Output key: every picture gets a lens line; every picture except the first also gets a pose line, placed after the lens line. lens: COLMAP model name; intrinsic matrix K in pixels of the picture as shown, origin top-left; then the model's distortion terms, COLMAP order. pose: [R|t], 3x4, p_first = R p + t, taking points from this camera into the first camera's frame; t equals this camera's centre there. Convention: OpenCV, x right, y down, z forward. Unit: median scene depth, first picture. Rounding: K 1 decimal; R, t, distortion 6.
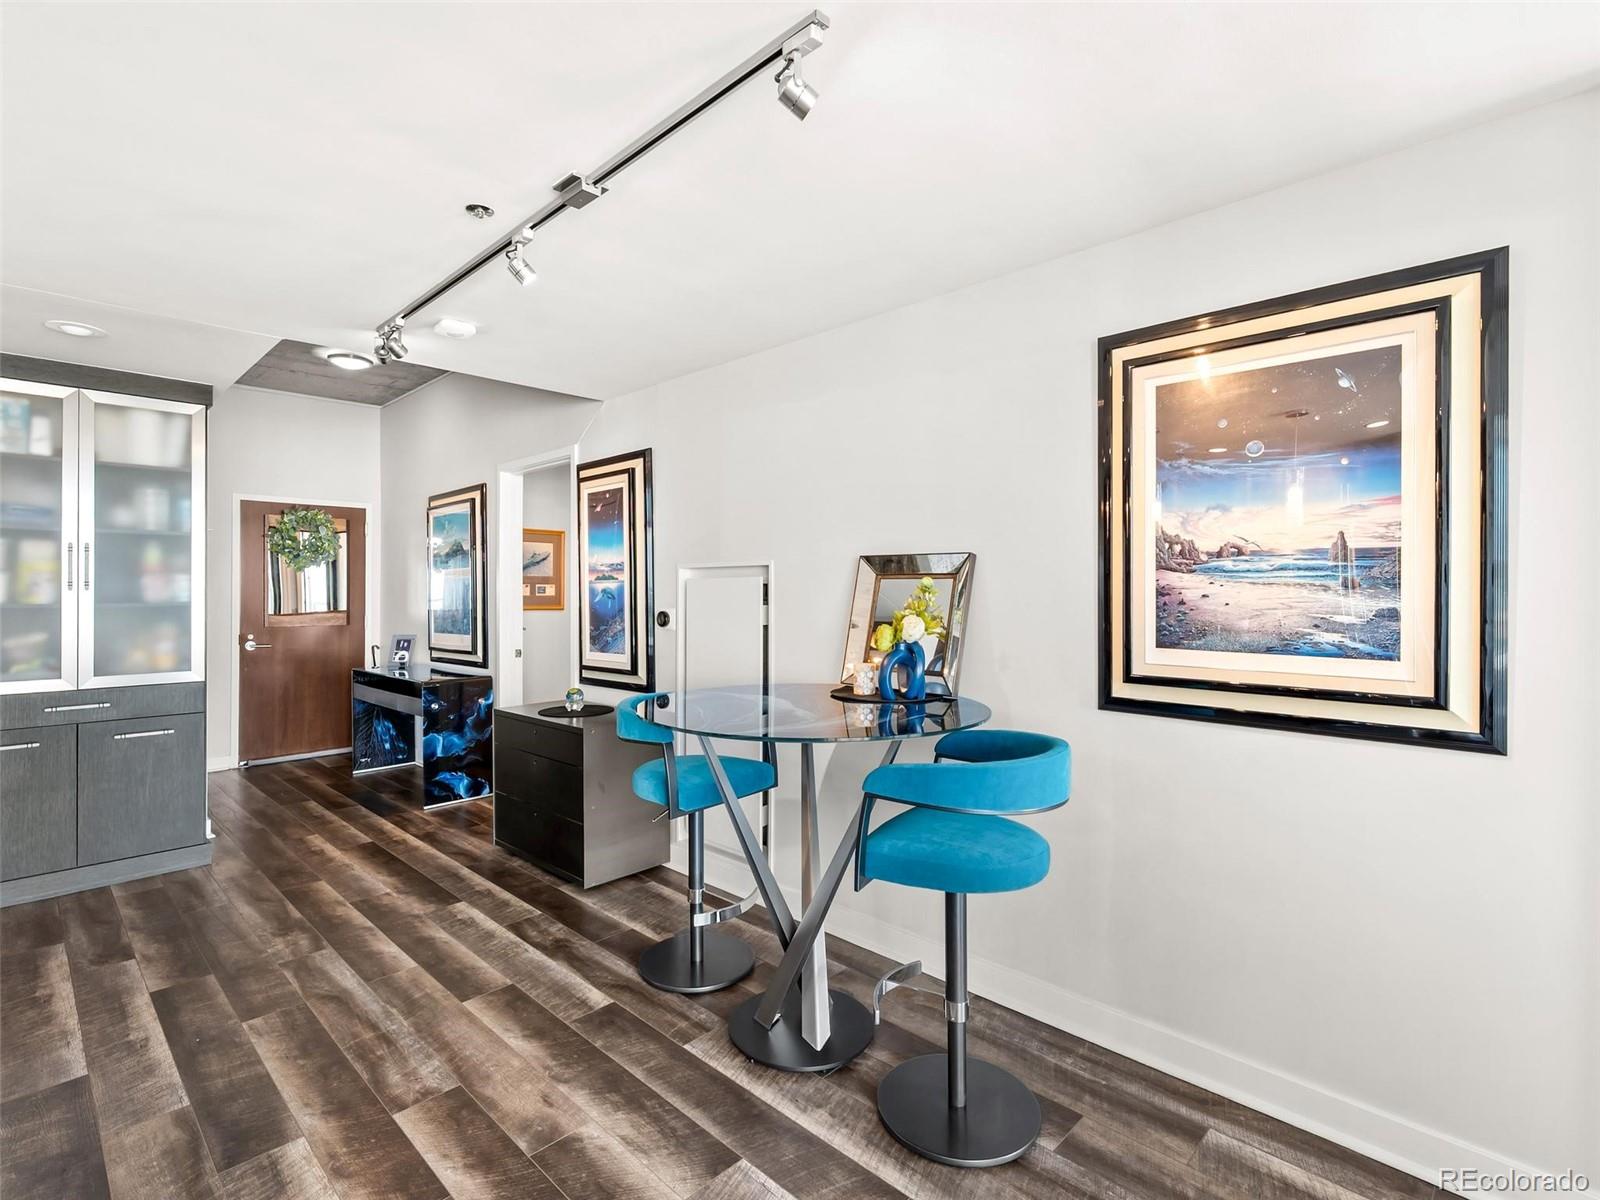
lens RADIAL K [[781.5, 0, 805.9], [0, 781.5, 607.6], [0, 0, 1]] dist [-0.002558, -0.000444]
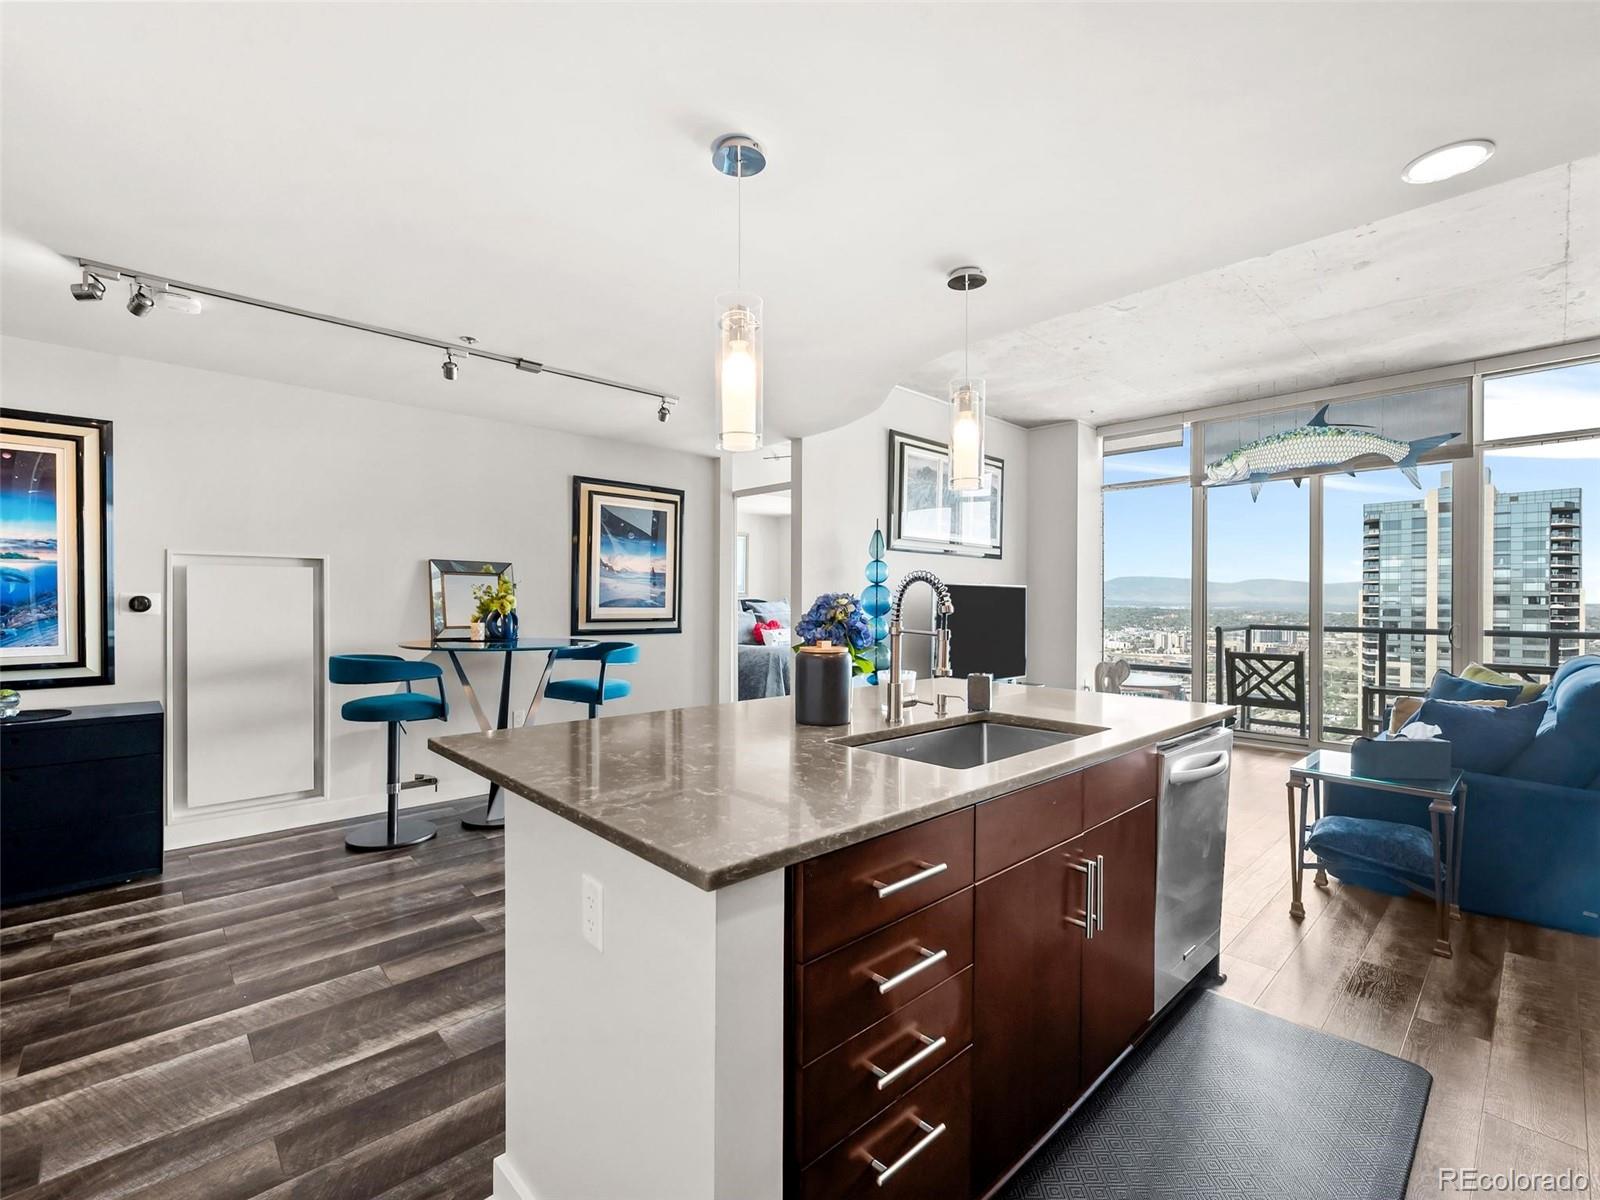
lens RADIAL K [[726.3, 0, 808.9], [0, 726.3, 598.5], [0, 0, 1]] dist [-0.004089, -0.000706]
pose [[0.044618, 0.001208, 0.999003, -1.153431], [0.012959, 0.999914, -0.001788, 0.021895], [-0.998920, 0.013026, 0.044599, 0.130848]]
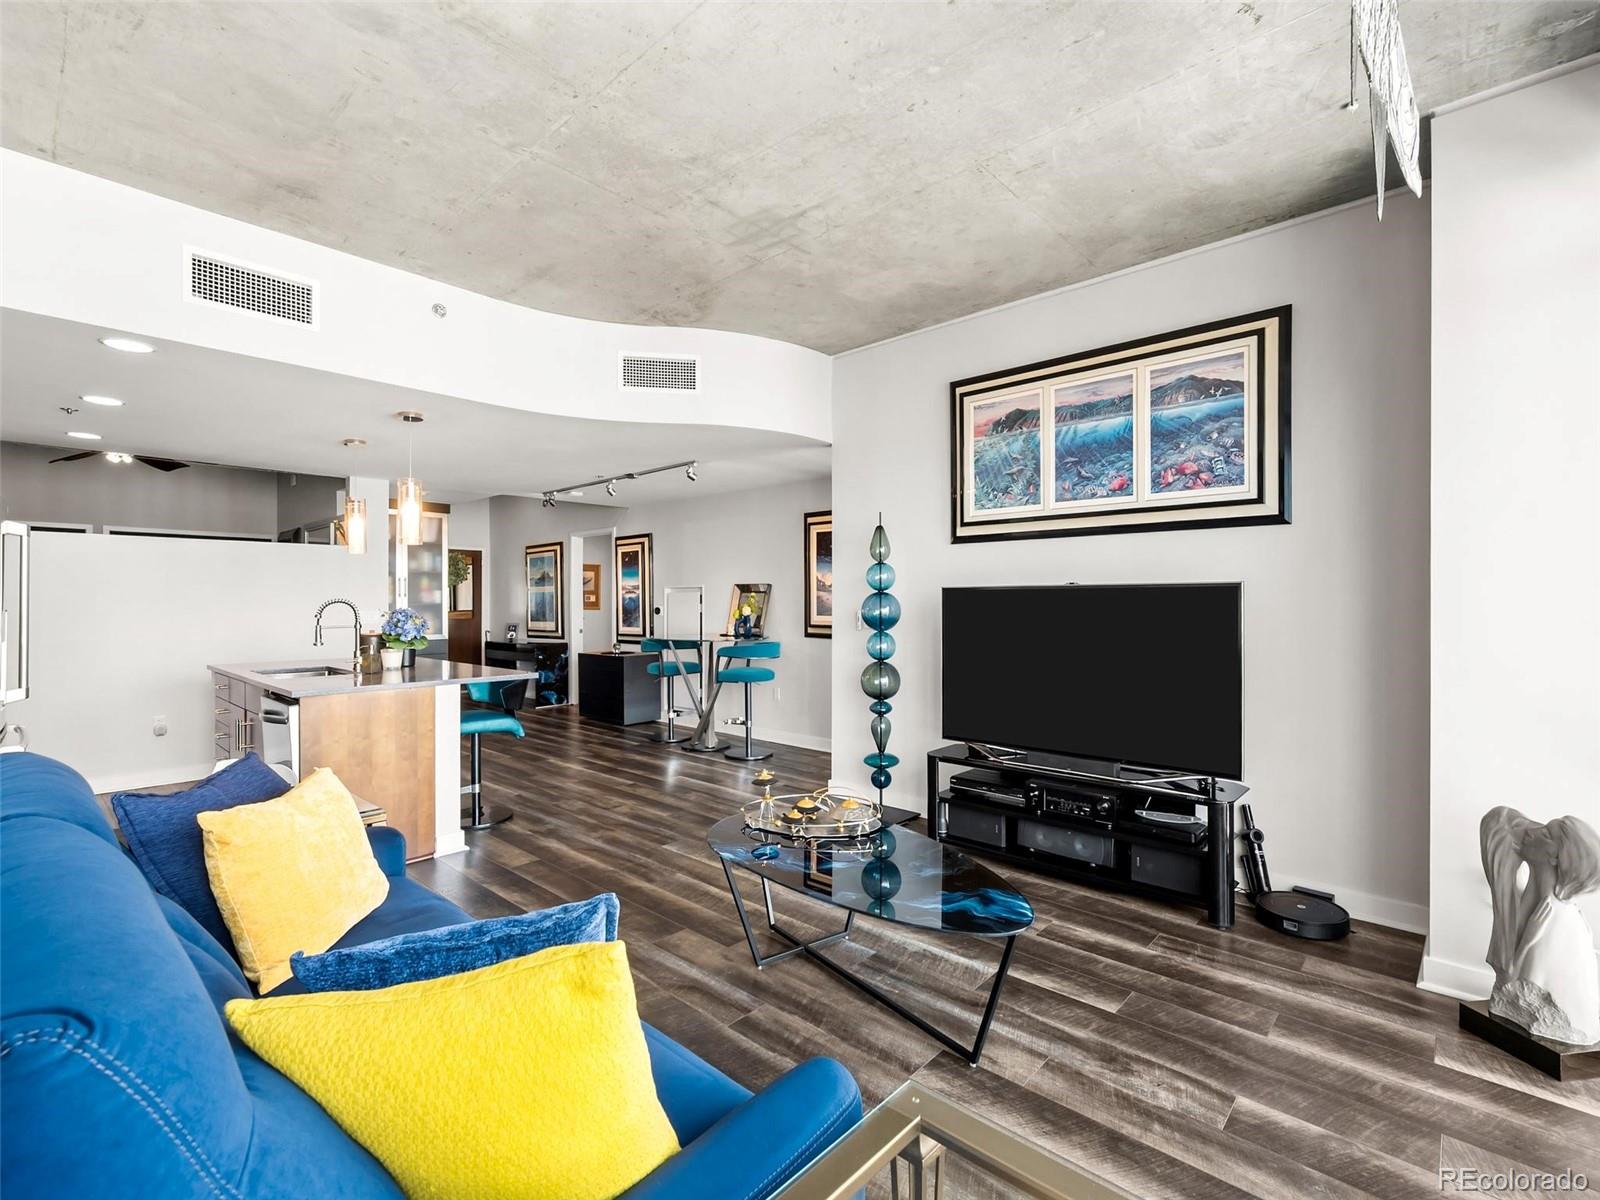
lens RADIAL K [[726.3, 0, 808.9], [0, 726.3, 598.5], [0, 0, 1]] dist [-0.004089, -0.000706]
pose [[0.999489, -0.002665, 0.031846, 0.198252], [0.003374, 0.999747, -0.022220, 0.029249], [-0.031778, 0.022316, 0.999246, -1.176255]]
